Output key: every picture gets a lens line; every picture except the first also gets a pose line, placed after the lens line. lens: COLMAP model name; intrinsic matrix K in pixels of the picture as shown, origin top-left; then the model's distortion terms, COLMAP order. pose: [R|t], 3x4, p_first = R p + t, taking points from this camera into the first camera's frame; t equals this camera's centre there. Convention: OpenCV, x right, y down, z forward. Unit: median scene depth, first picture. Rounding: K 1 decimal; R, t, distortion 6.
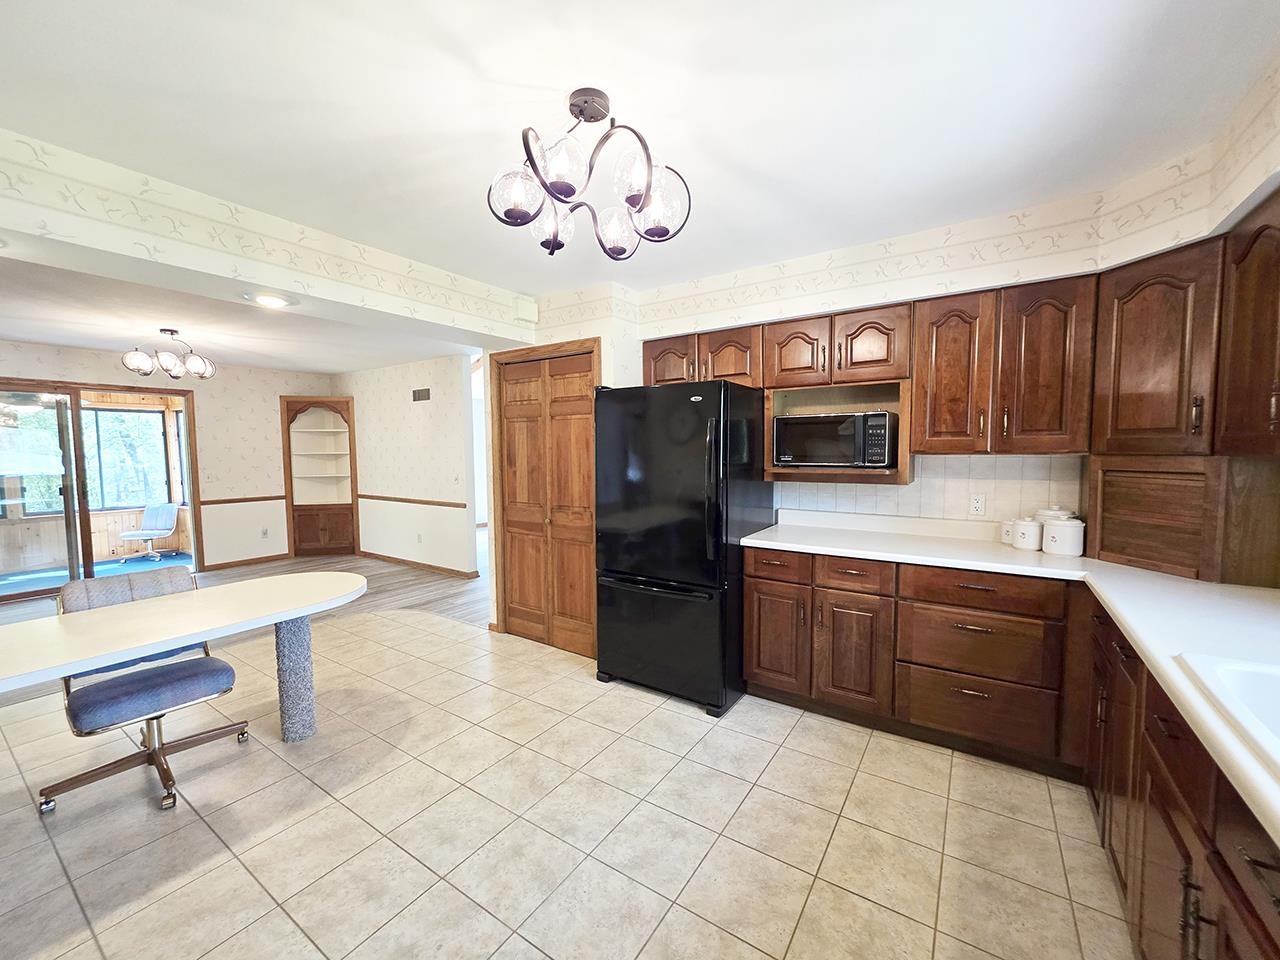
lens RADIAL K [[513.8, 0, 646.7], [0, 513.8, 482.2], [0, 0, 1]] dist [-0.002294, 0.001116]
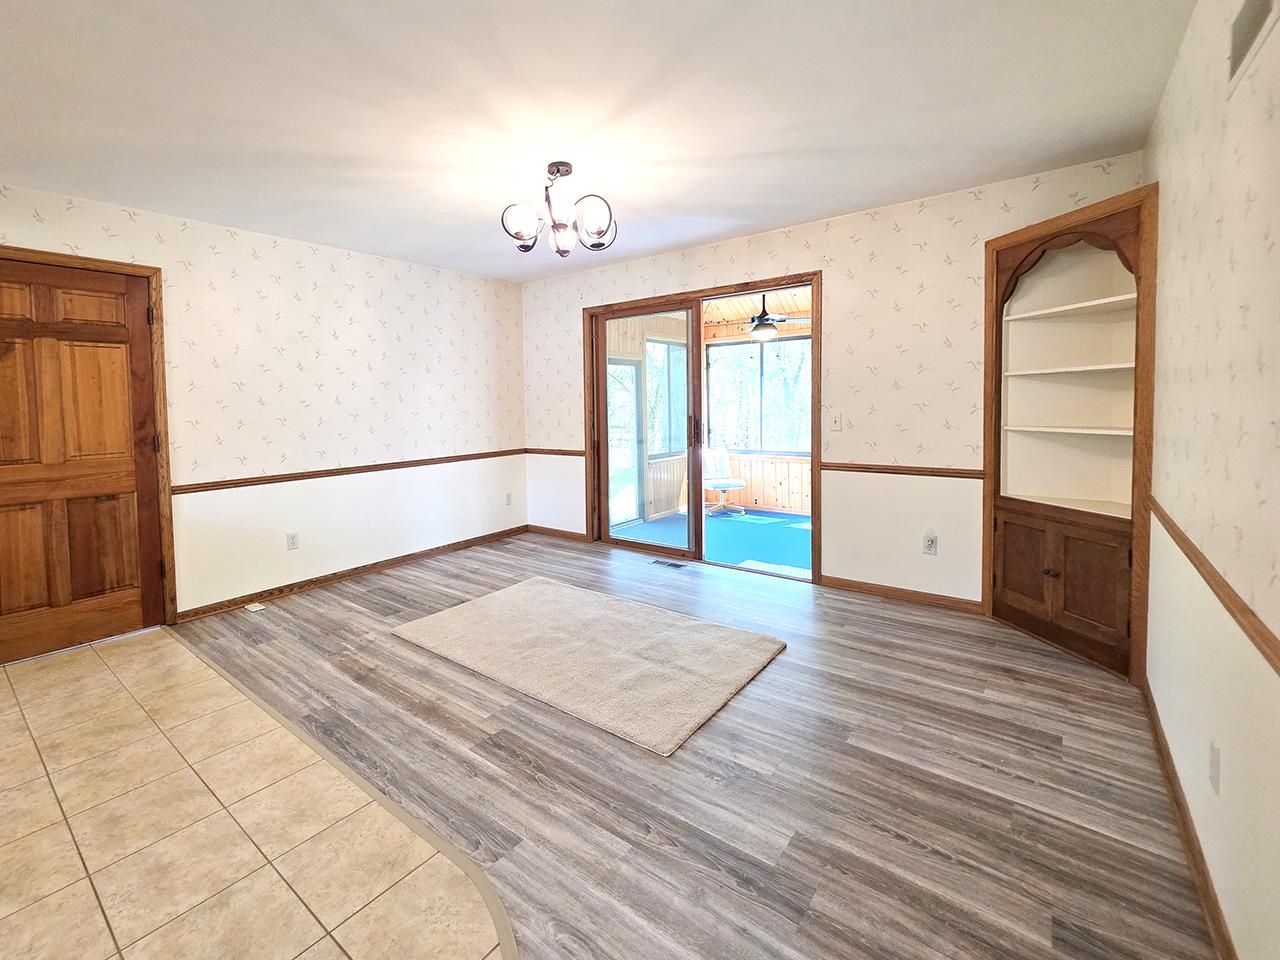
lens RADIAL K [[569.5, 0, 566.9], [0, 569.5, 432.5], [0, 0, 1]] dist [-0.000388, -0.000503]
pose [[-0.133692, 0.052884, -0.989611, -0.338047], [-0.040123, 0.997468, 0.058724, -0.039620], [0.990210, 0.047557, -0.131232, 1.342078]]
